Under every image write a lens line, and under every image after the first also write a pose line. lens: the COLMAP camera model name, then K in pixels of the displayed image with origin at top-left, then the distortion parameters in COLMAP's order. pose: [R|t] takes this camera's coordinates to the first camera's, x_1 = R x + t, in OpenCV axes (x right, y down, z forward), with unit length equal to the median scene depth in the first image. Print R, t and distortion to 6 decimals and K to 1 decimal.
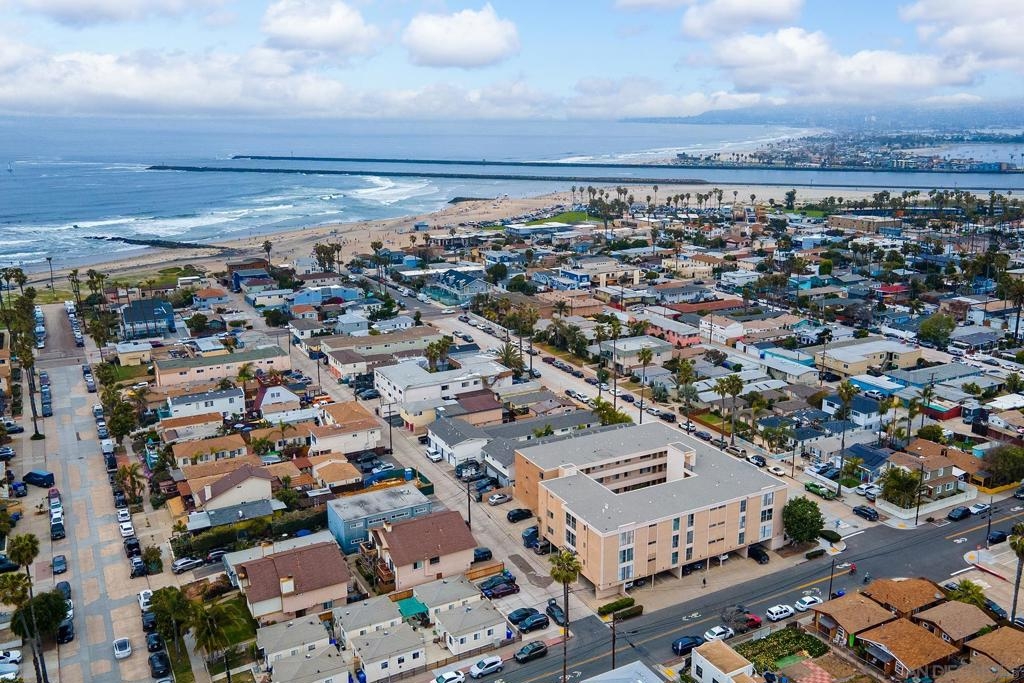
lens RADIAL K [[894.5, 0, 512.0], [0, 894.5, 341.5], [0, 0, 1]] dist [0.031526, -0.005025]
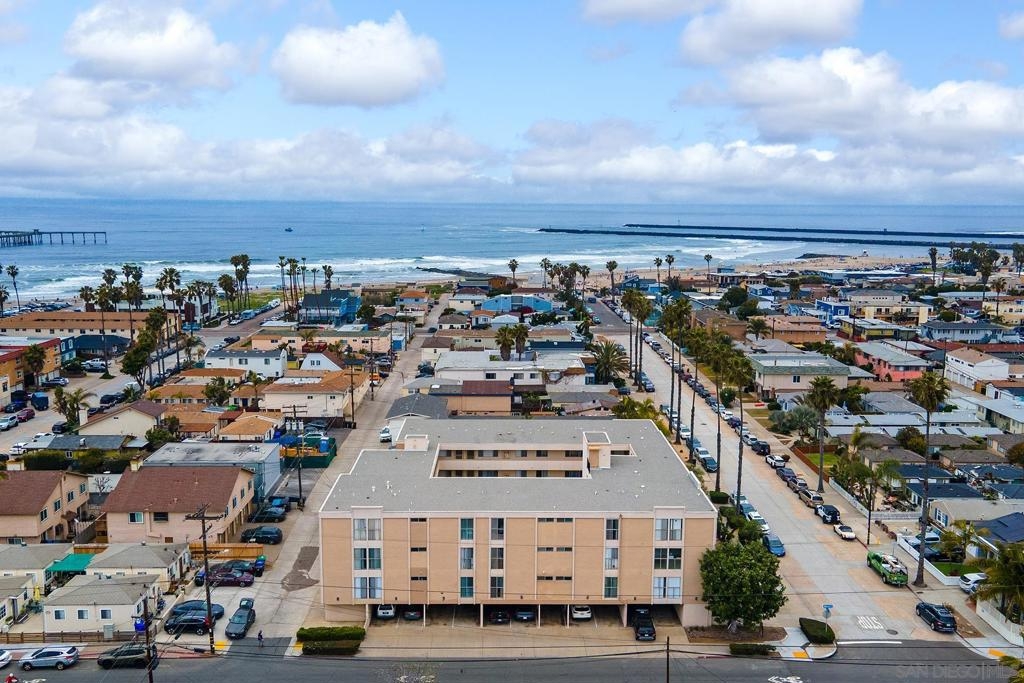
lens RADIAL K [[894.5, 0, 512.0], [0, 894.5, 341.5], [0, 0, 1]] dist [0.031526, -0.005025]
pose [[0.877527, 0.077234, -0.473267, 0.453193], [-0.127163, 0.989090, -0.074372, 0.111876], [0.462359, 0.125445, 0.877774, 0.436109]]
